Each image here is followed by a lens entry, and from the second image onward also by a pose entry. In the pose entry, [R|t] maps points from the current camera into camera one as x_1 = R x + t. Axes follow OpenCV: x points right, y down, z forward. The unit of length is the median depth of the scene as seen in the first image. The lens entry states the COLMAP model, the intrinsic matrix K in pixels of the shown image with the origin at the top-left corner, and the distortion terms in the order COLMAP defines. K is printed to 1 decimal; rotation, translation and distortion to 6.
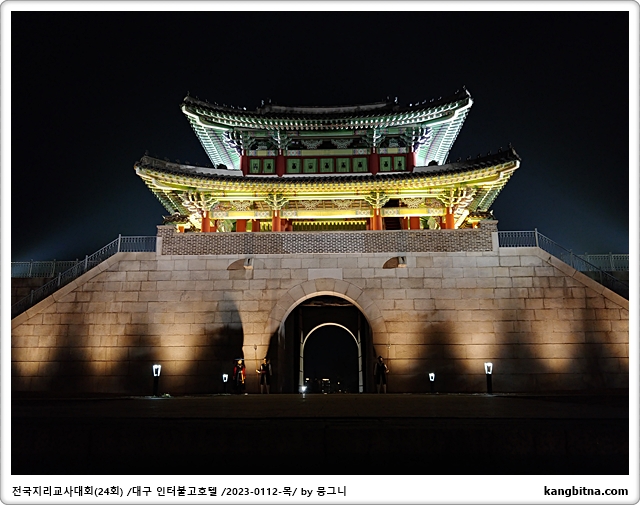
lens RADIAL K [[593.8, 0, 311.3], [0, 593.8, 250.8], [0, 0, 1]] dist [0.033924, -0.055560]
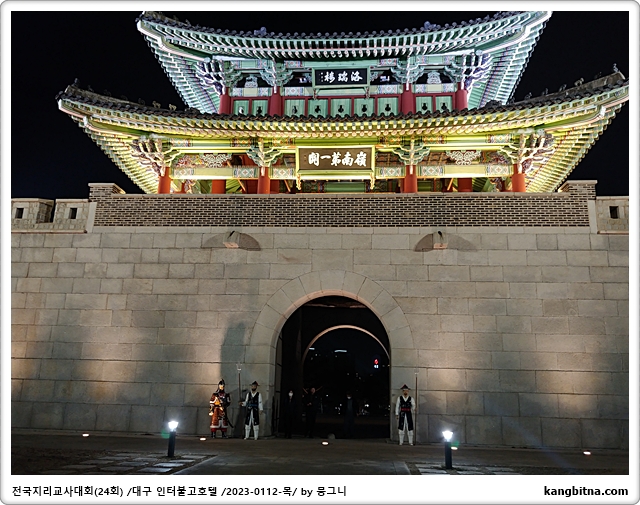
lens RADIAL K [[593.8, 0, 318.1], [0, 593.8, 249.0], [0, 0, 1]] dist [0.033924, -0.055560]
pose [[0.999023, 0.014613, -0.041706, 0.033012], [-0.014666, 0.999892, -0.000952, 0.026570], [0.041688, 0.001562, 0.999129, 0.300145]]
